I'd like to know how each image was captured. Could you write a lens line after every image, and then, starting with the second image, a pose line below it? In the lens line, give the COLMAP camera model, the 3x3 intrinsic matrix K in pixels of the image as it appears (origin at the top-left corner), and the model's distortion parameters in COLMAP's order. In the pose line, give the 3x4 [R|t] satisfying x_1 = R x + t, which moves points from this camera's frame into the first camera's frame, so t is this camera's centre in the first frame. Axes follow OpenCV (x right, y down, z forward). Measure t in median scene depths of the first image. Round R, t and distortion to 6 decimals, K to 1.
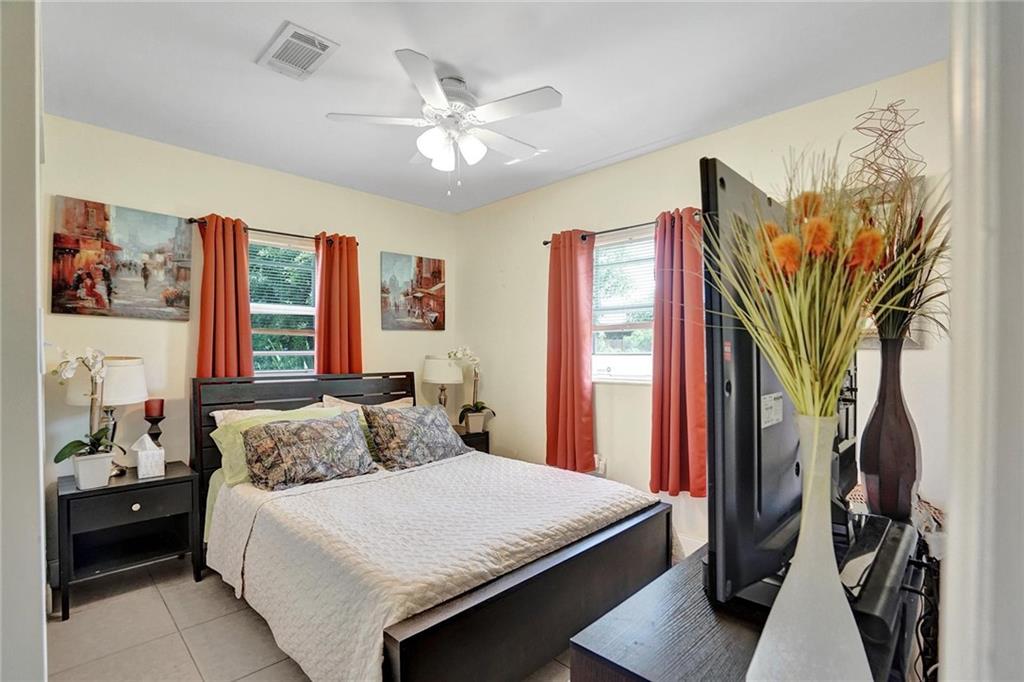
lens RADIAL K [[481.0, 0, 510.0], [0, 481.0, 348.0], [0, 0, 1]] dist [-0.053174, 0.018169]
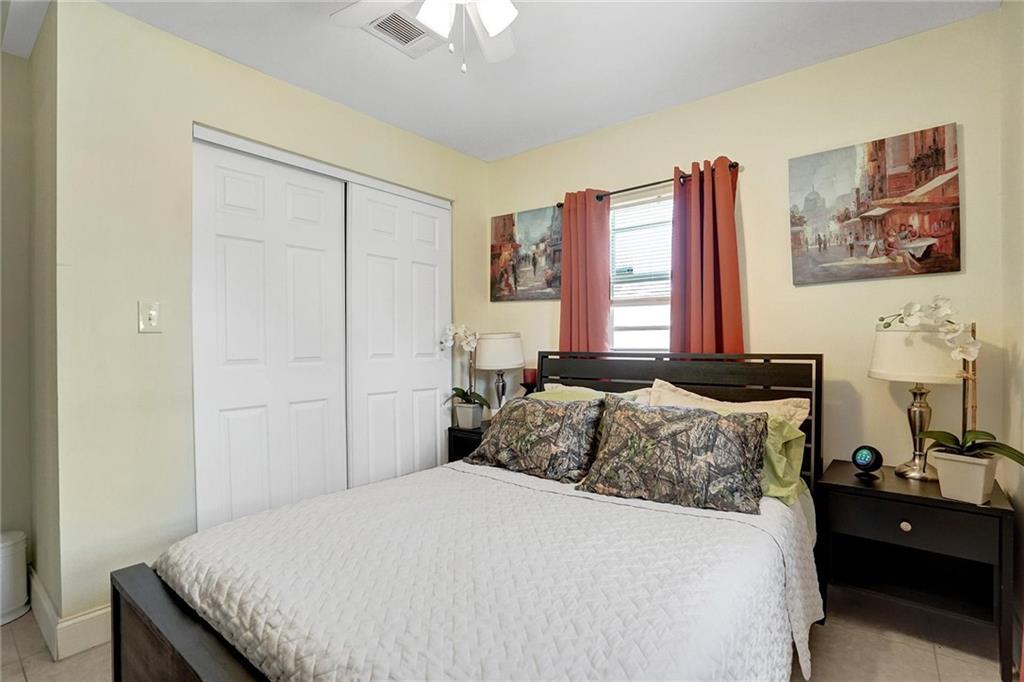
lens RADIAL K [[481.0, 0, 507.1], [0, 481.0, 345.2], [0, 0, 1]] dist [-0.053174, 0.018169]
pose [[0.112867, 0.010112, -0.993559, 0.408281], [0.018438, 0.999755, 0.012270, 0.033887], [0.993439, -0.019704, 0.112653, 0.766719]]
